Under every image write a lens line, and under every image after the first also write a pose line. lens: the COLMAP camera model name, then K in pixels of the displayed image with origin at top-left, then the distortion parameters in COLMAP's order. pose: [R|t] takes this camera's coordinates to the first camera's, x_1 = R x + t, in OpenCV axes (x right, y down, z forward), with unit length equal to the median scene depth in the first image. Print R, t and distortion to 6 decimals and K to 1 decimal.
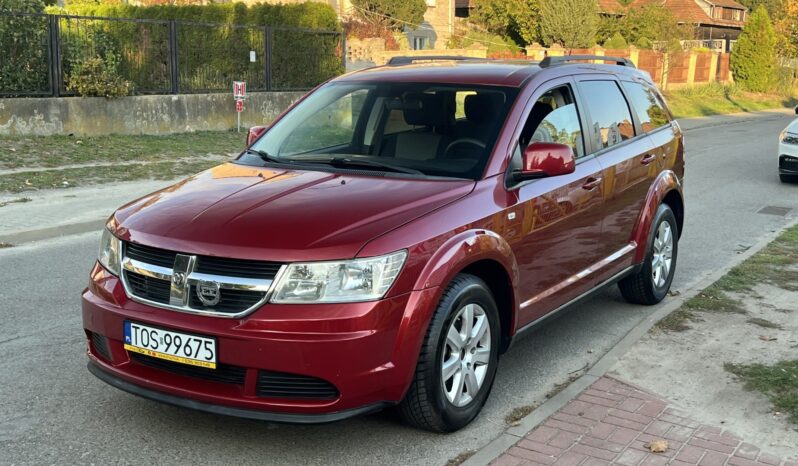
lens RADIAL K [[959.6, 0, 399.0], [0, 959.6, 233.0], [0, 0, 1]] dist [0.177076, -0.488755]
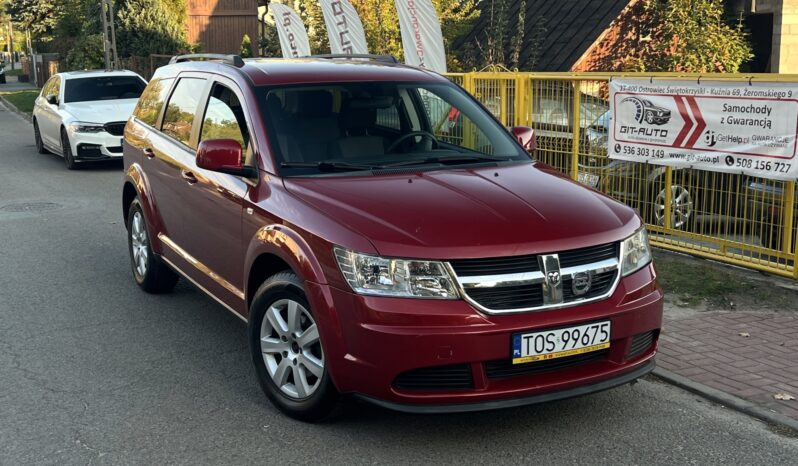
lens RADIAL K [[959.3, 0, 401.1], [0, 959.3, 235.3], [0, 0, 1]] dist [0.181837, -0.508997]
pose [[0.504612, -0.169556, 0.846533, -1.145107], [0.157399, 0.982160, 0.102896, -0.125377], [-0.848877, 0.081321, 0.522297, 0.586980]]
